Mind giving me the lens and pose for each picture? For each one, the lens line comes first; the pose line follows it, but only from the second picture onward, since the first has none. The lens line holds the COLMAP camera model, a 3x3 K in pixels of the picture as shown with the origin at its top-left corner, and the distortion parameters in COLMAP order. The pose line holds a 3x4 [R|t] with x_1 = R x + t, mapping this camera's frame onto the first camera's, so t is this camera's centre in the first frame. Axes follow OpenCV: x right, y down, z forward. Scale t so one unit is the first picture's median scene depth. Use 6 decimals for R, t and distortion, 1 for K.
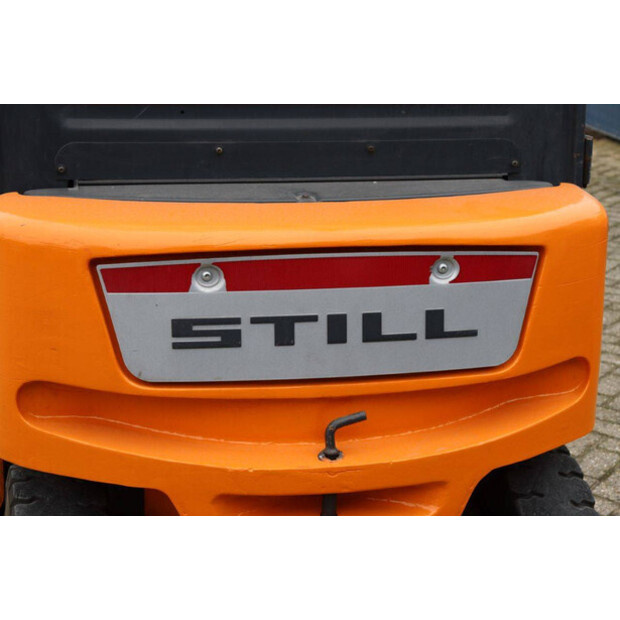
lens RADIAL K [[1242.6, 0, 314.4], [0, 1242.6, 296.8], [0, 0, 1]] dist [0.305560, 0.000000]
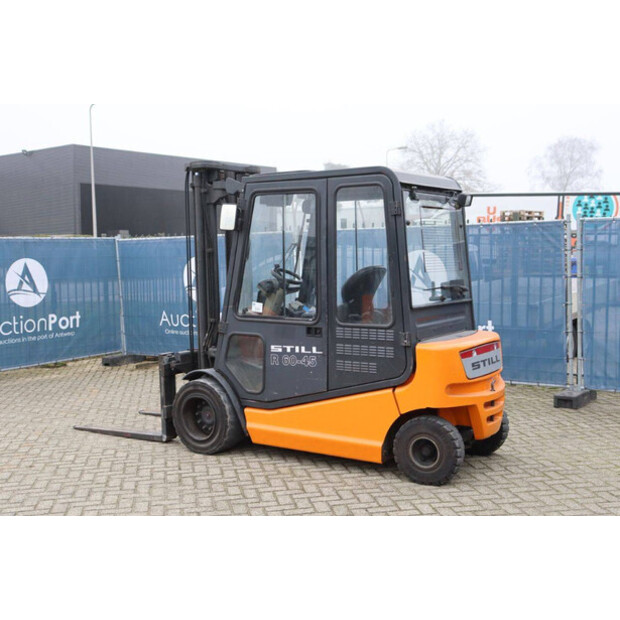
lens RADIAL K [[802.1, 0, 311.0], [0, 802.1, 306.9], [0, 0, 1]] dist [0.041387, 0.000000]
pose [[0.698662, -0.086005, 0.710263, -2.379042], [0.242357, 0.962505, -0.121849, 0.033699], [-0.673153, 0.257268, 0.693310, -0.580935]]
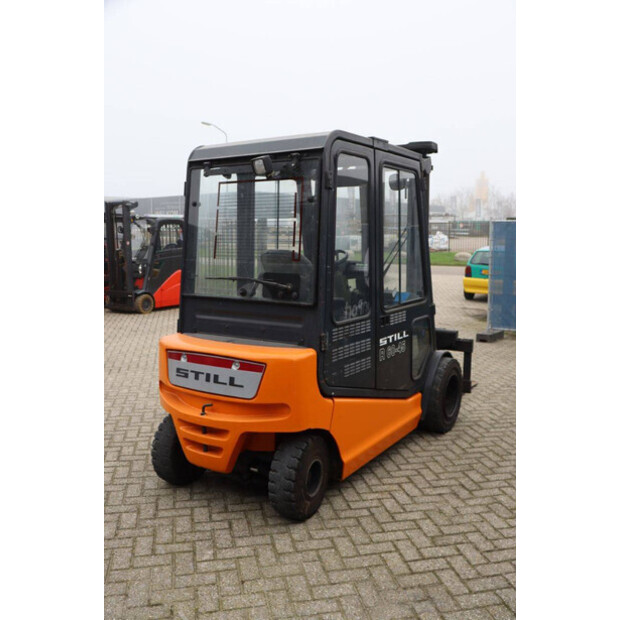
lens RADIAL K [[592.8, 0, 314.2], [0, 592.8, 312.3], [0, 0, 1]] dist [-0.065960, 0.000000]
pose [[0.730609, 0.064398, -0.679752, 1.310540], [-0.184774, 0.977044, -0.106035, -0.030534], [0.657319, 0.203070, 0.725737, -0.026776]]
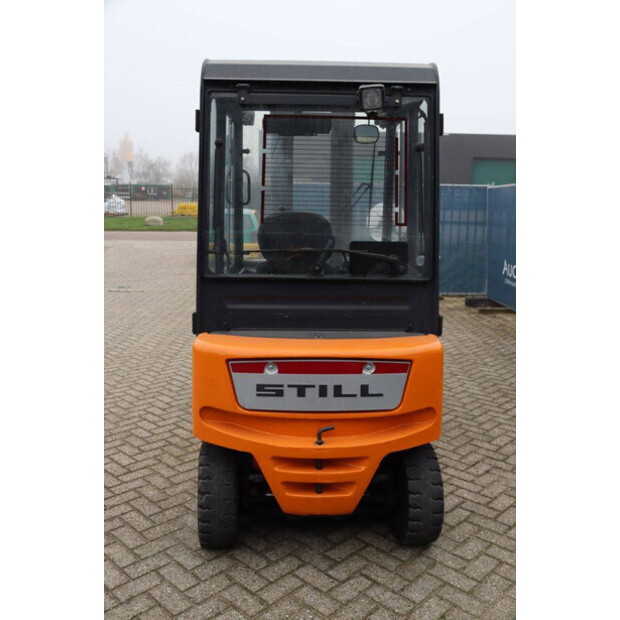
lens RADIAL K [[592.8, 0, 313.7], [0, 592.8, 308.3], [0, 0, 1]] dist [-0.065960, 0.000000]
pose [[0.987453, 0.018568, -0.156816, 0.177111], [-0.037886, 0.991915, -0.121116, 0.006321], [0.153299, 0.125538, 0.980173, -0.162105]]
